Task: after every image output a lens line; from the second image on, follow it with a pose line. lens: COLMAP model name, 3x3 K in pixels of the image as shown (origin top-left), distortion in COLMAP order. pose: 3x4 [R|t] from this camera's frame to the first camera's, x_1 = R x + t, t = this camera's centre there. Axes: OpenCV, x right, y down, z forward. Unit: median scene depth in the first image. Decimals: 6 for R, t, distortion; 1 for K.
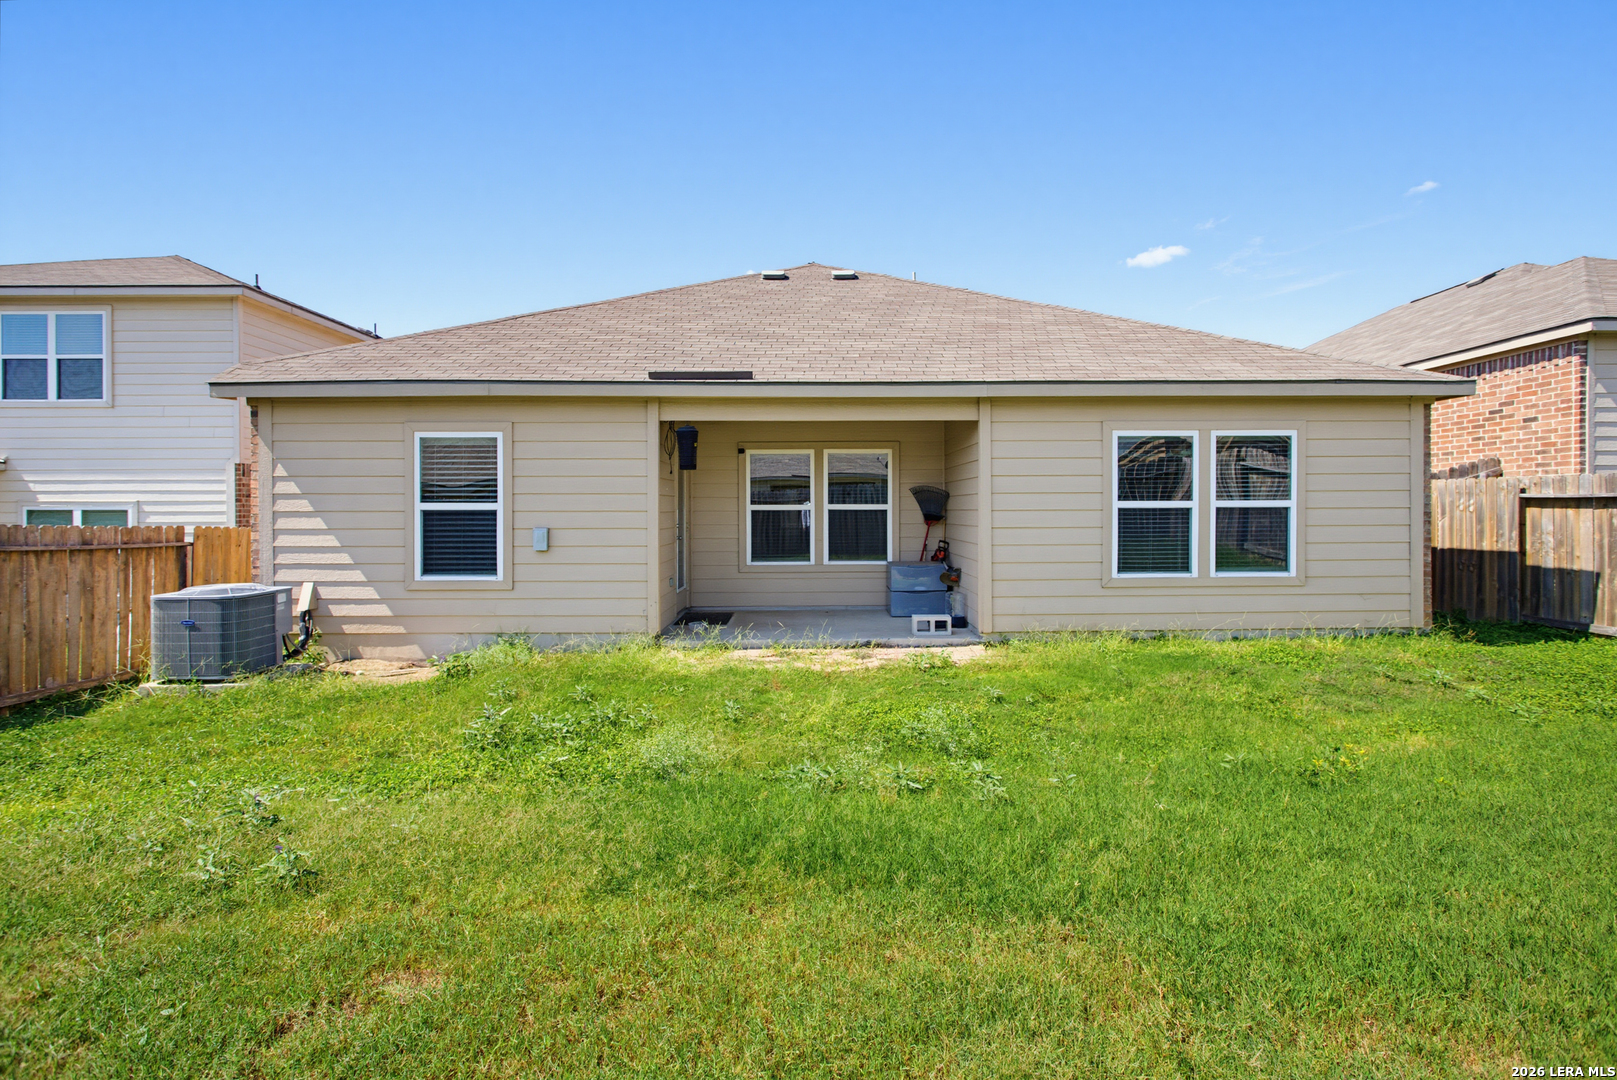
lens RADIAL K [[761.4, 0, 806.5], [0, 761.4, 525.9], [0, 0, 1]] dist [-0.005141, 0.002995]
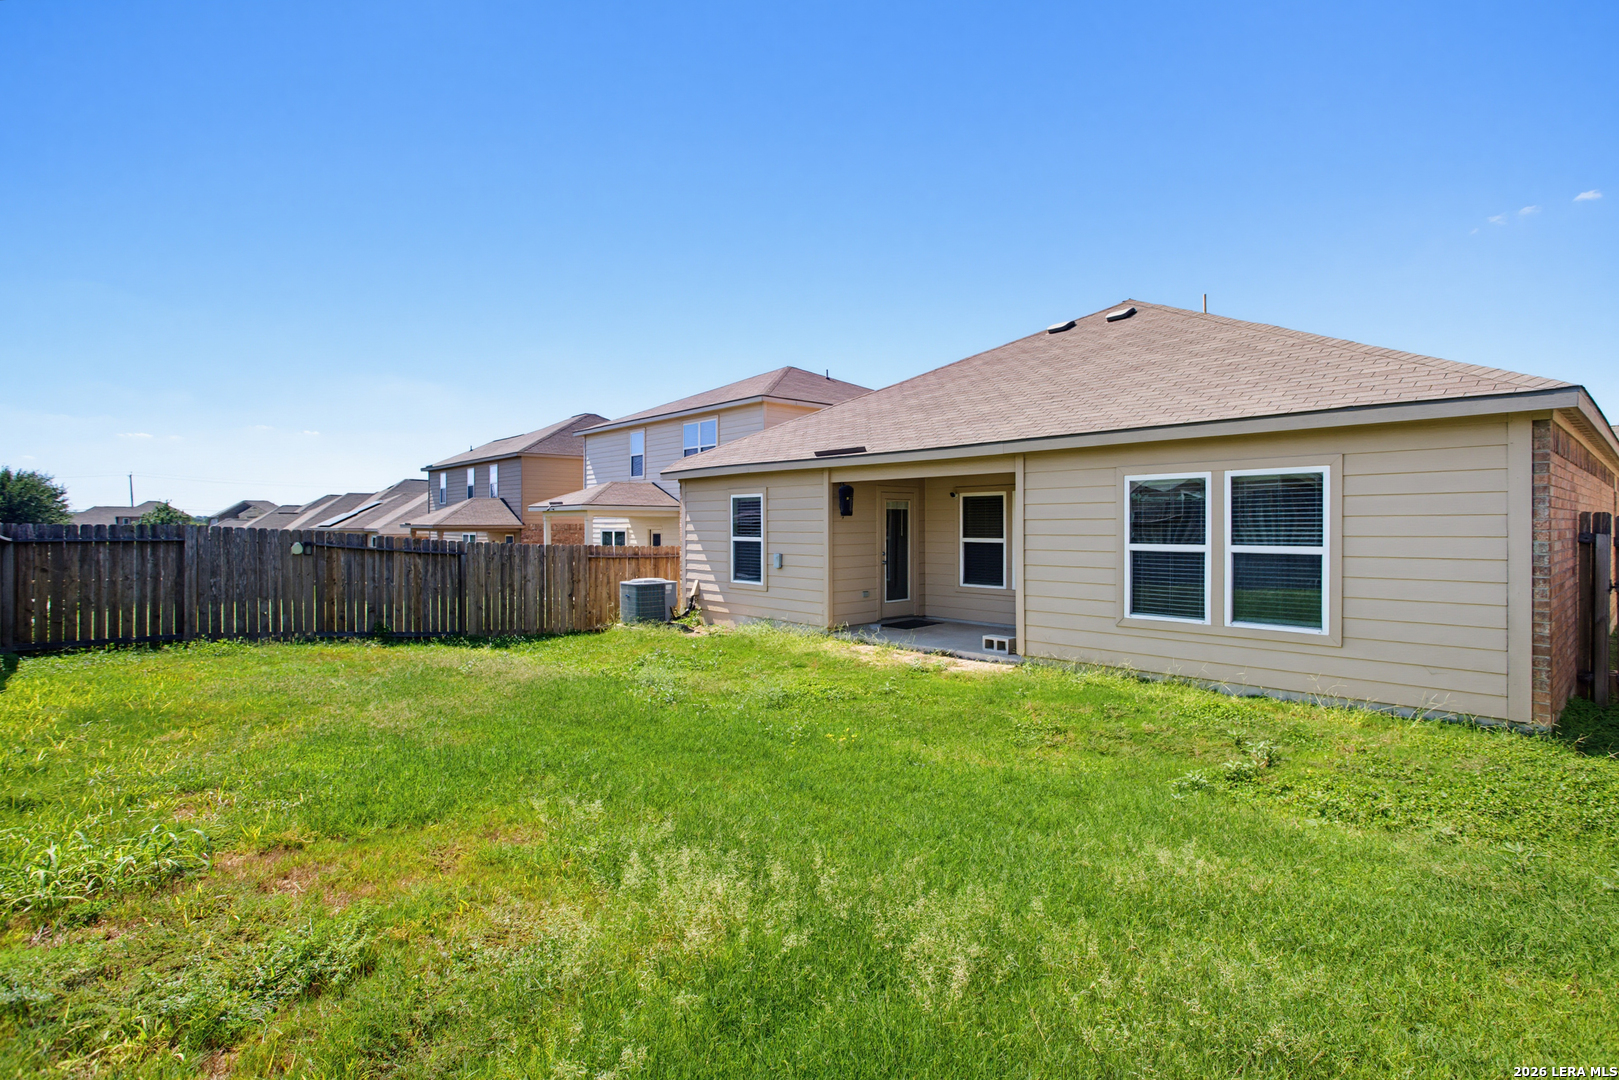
lens RADIAL K [[762.3, 0, 806.1], [0, 762.3, 534.9], [0, 0, 1]] dist [-0.005141, 0.002995]
pose [[0.671645, 0.010884, -0.740793, 0.876145], [-0.013770, 0.999903, 0.002207, -0.040884], [0.740745, 0.008718, 0.671730, -0.020895]]
